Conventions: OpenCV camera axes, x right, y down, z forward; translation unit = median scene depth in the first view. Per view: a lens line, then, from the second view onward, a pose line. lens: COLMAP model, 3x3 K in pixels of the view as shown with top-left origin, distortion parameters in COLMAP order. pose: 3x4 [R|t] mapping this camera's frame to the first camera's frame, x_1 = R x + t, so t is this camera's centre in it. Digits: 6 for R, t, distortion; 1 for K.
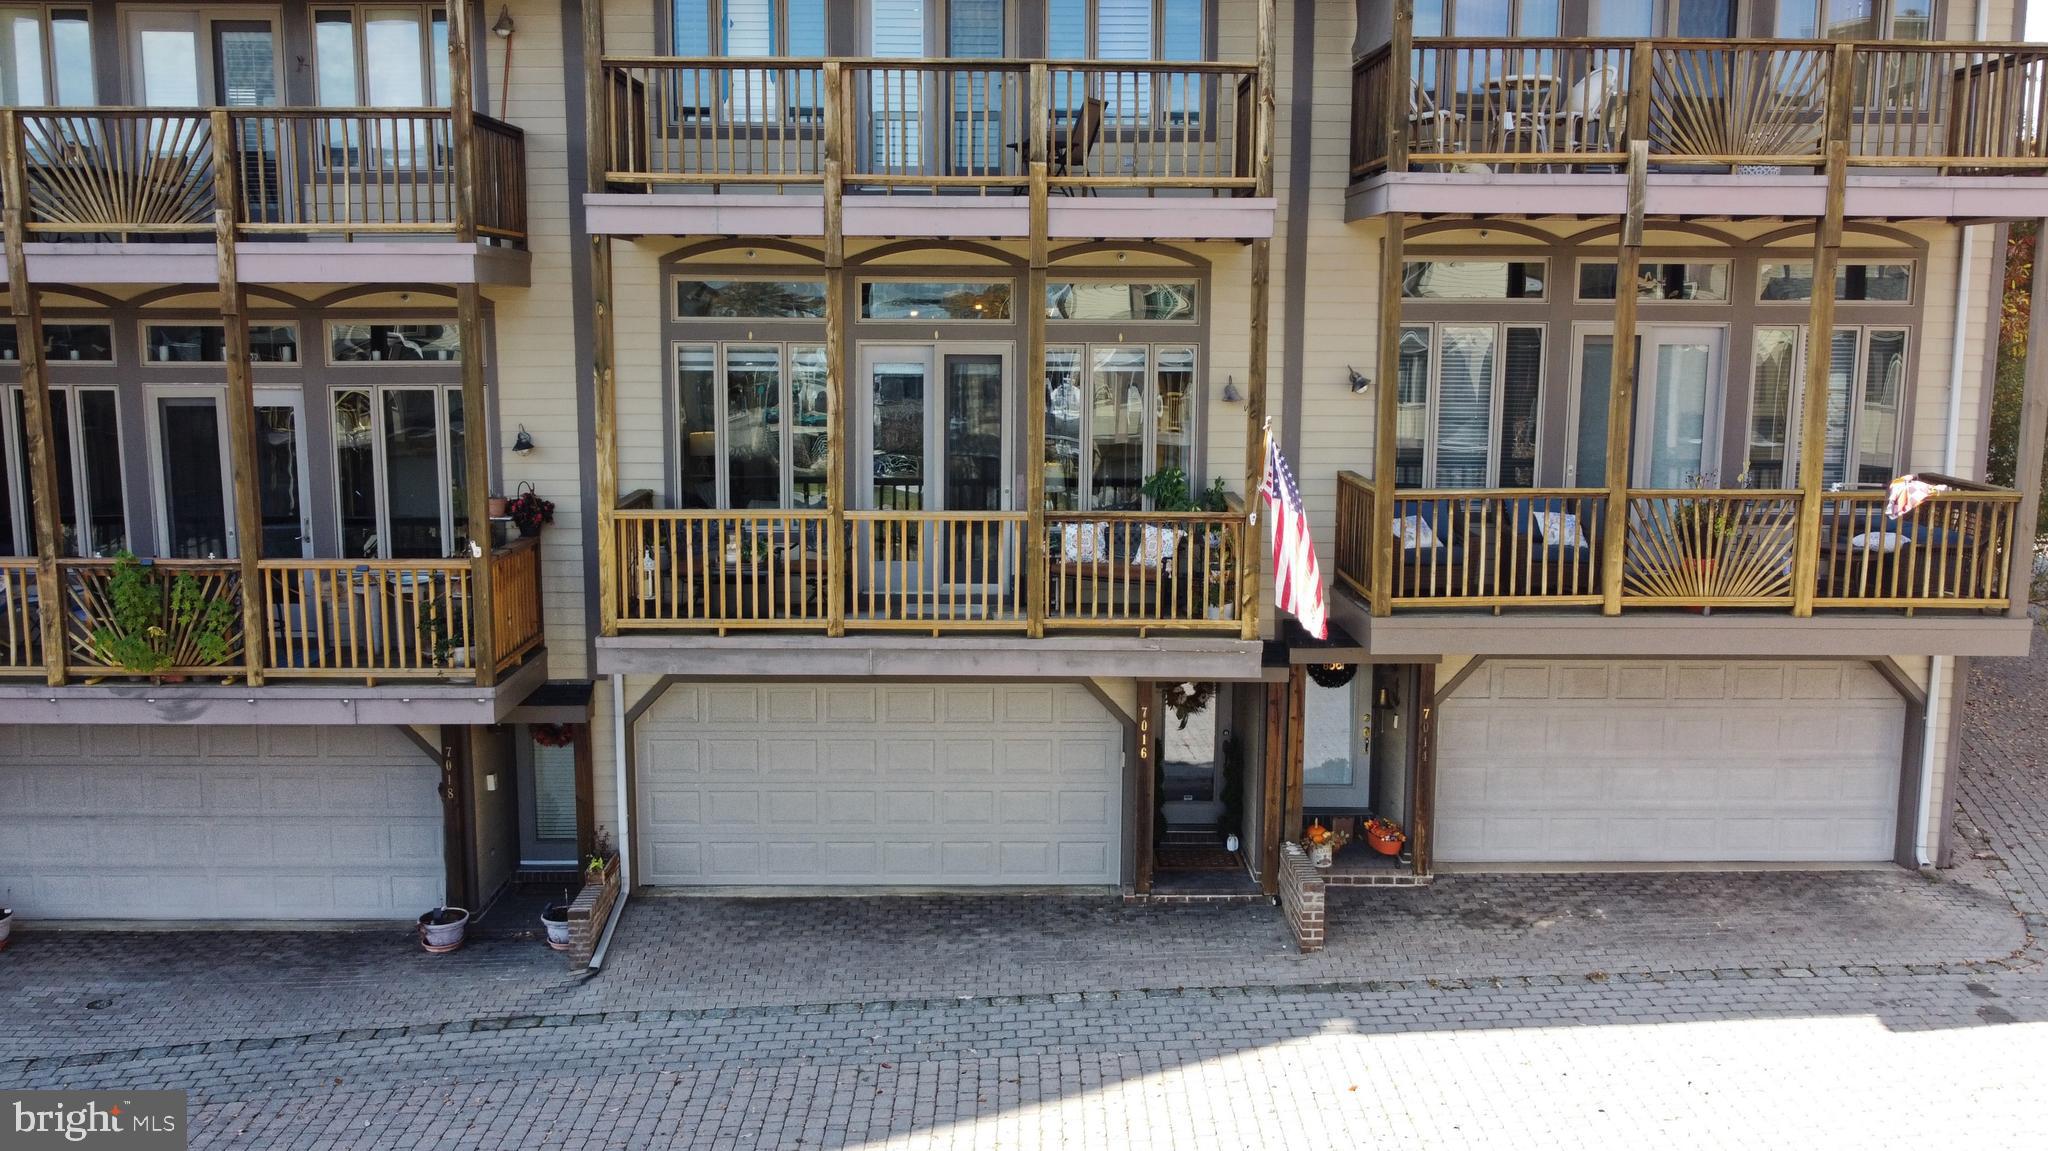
lens RADIAL K [[1704.1, 0, 994.3], [0, 1704.1, 666.7], [0, 0, 1]] dist [0.000425, -0.009893]
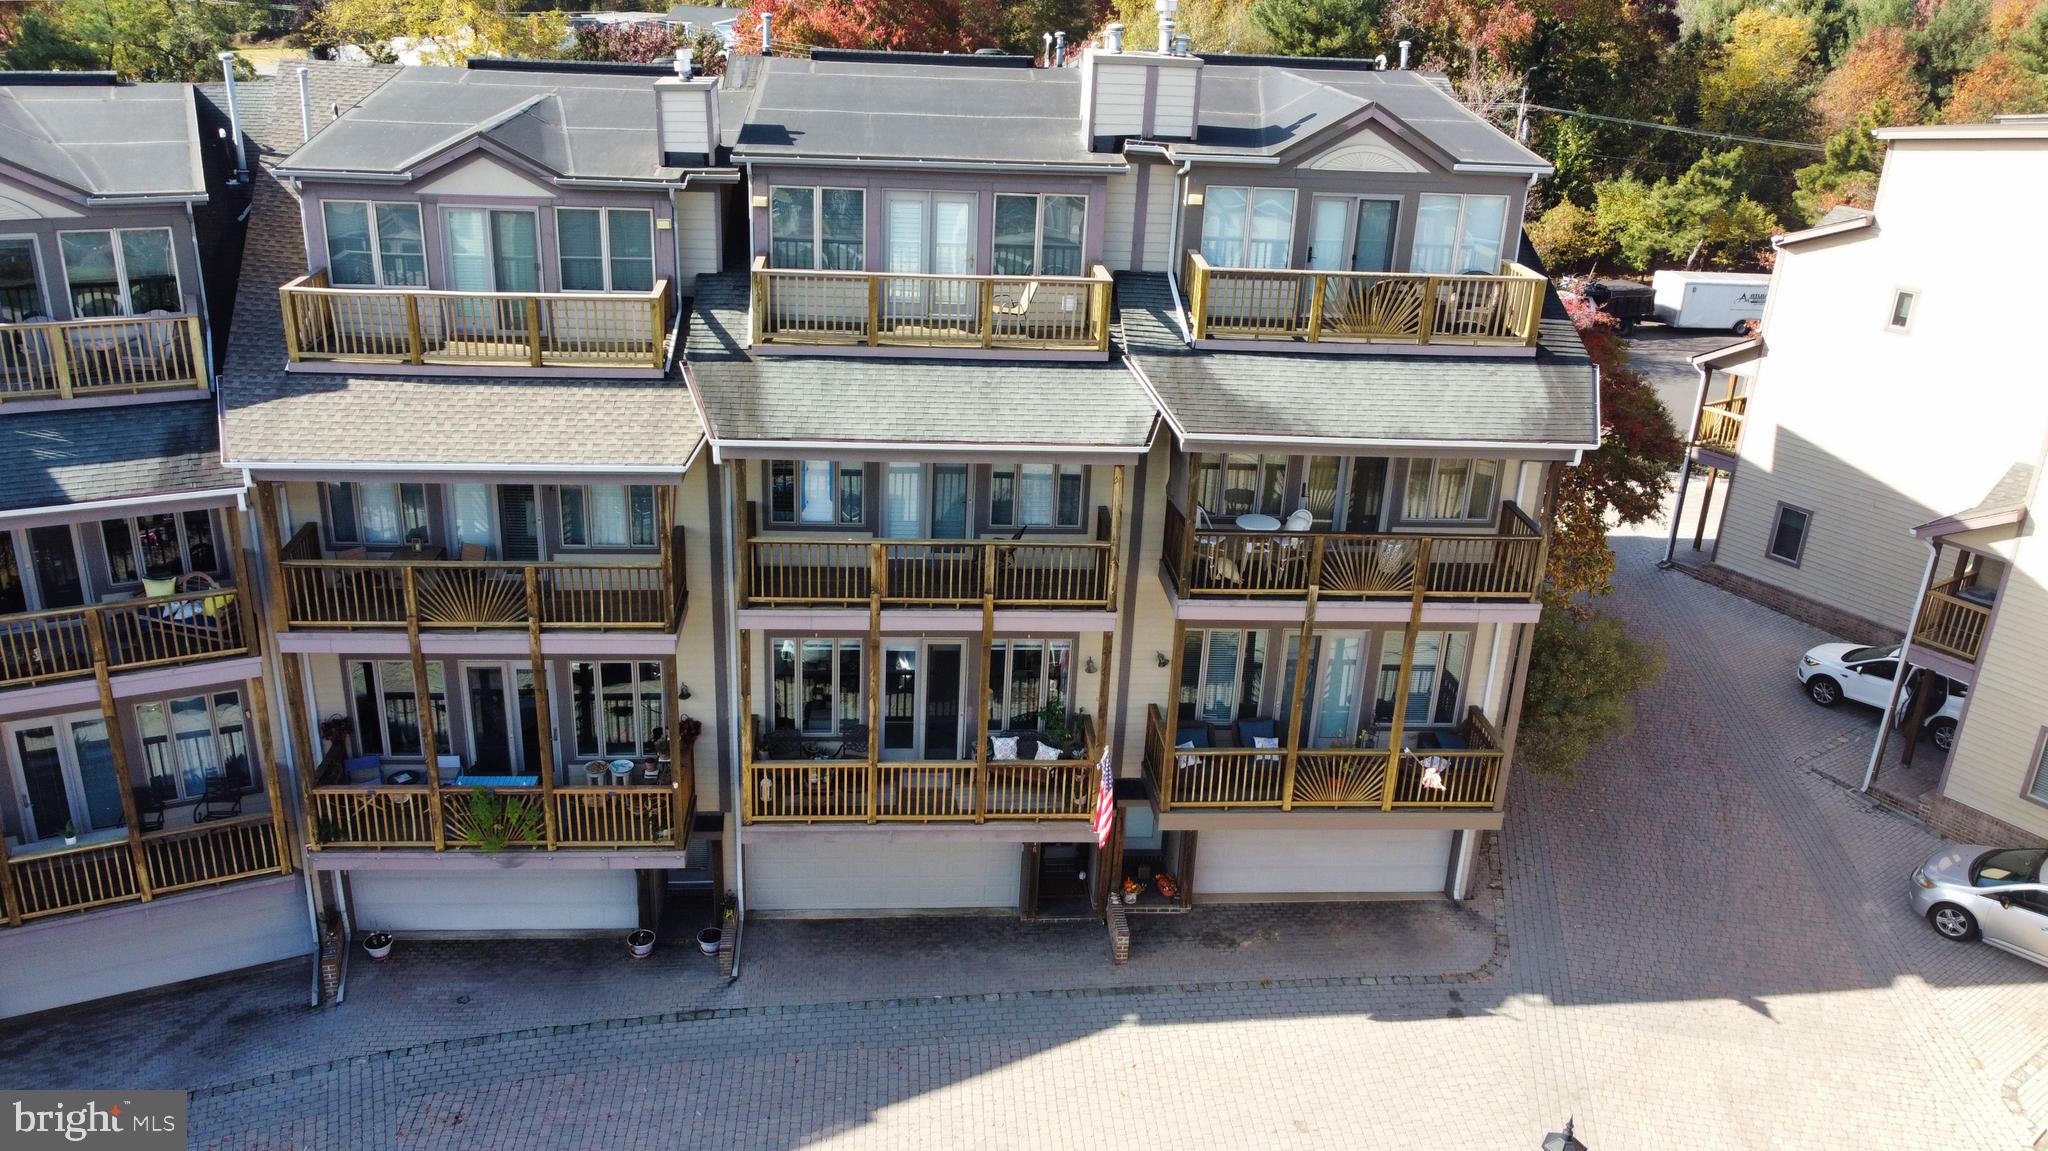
lens RADIAL K [[1704.1, 0, 994.3], [0, 1704.1, 666.7], [0, 0, 1]] dist [0.000425, -0.009893]
pose [[0.996800, 0.002535, 0.079894, -0.106247], [-0.024224, 0.962076, 0.271705, -0.672262], [-0.076176, -0.272771, 0.959059, -0.717977]]
